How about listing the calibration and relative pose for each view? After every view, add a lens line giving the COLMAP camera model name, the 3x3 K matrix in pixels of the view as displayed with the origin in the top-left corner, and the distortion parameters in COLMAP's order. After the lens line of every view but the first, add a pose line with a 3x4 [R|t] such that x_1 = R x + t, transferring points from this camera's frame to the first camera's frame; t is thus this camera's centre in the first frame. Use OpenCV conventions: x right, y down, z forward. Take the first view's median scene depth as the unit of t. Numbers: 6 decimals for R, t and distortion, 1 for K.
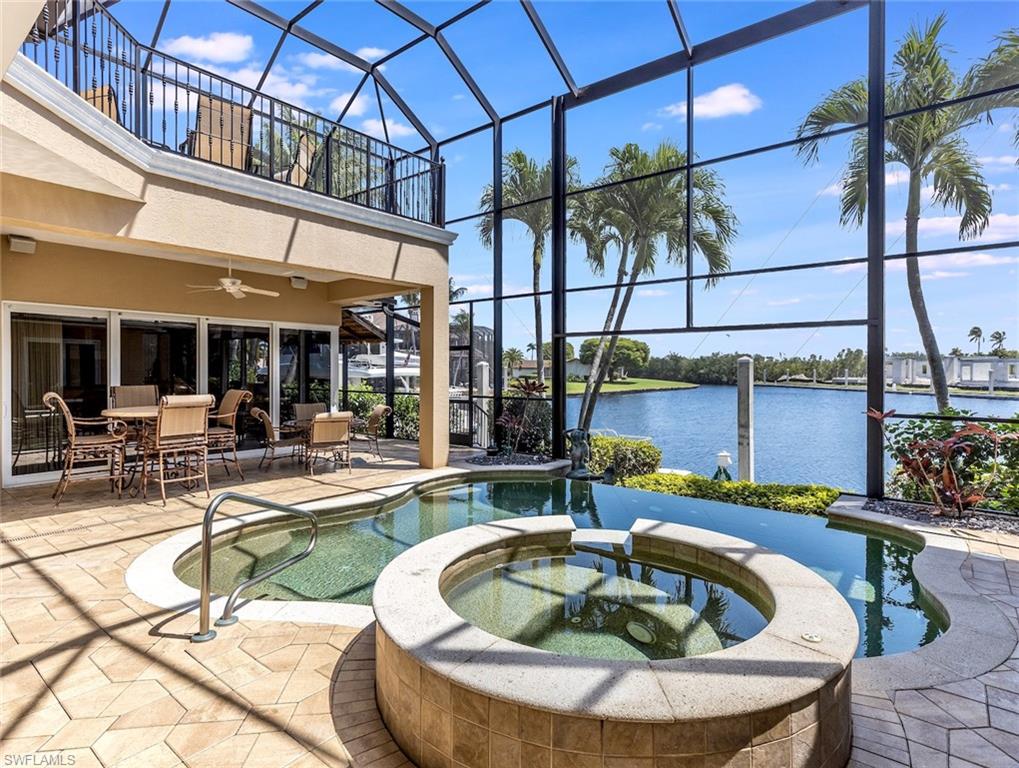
lens RADIAL K [[537.7, 0, 517.3], [0, 537.7, 377.8], [0, 0, 1]] dist [-0.003896, -0.000777]
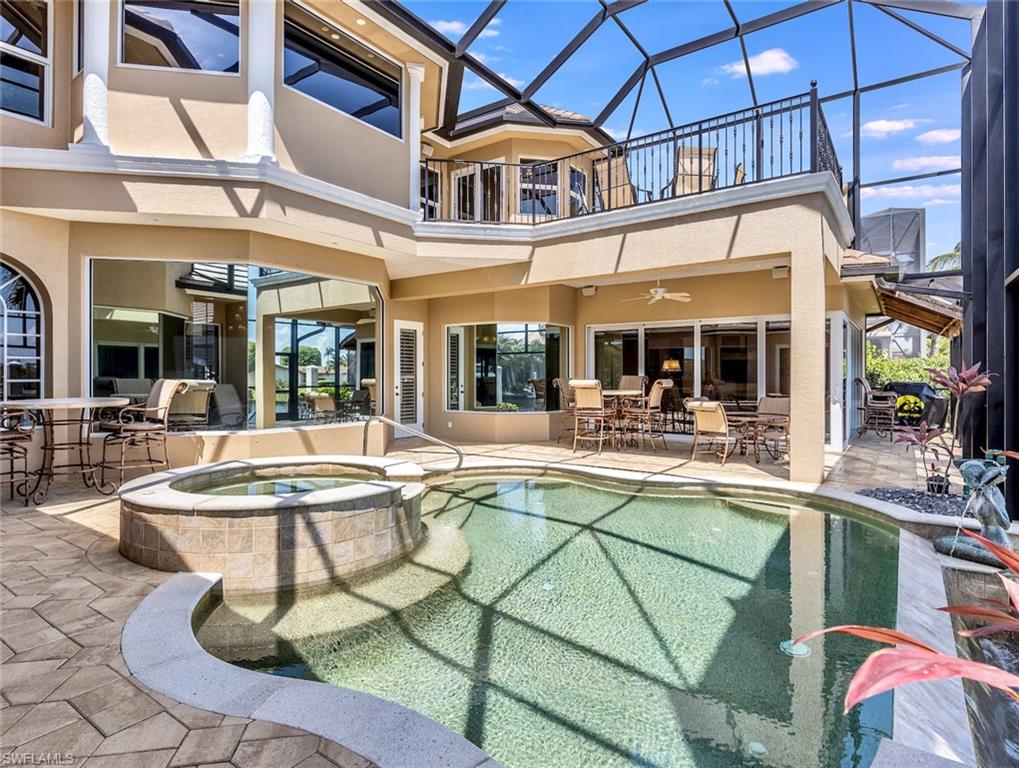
lens RADIAL K [[537.7, 0, 518.5], [0, 537.7, 378.0], [0, 0, 1]] dist [-0.003896, -0.000777]
pose [[0.072158, 0.001132, -0.997393, 0.654941], [-0.016364, 0.999866, -0.000049, 0.025001], [0.997259, 0.016325, 0.072167, 0.577475]]
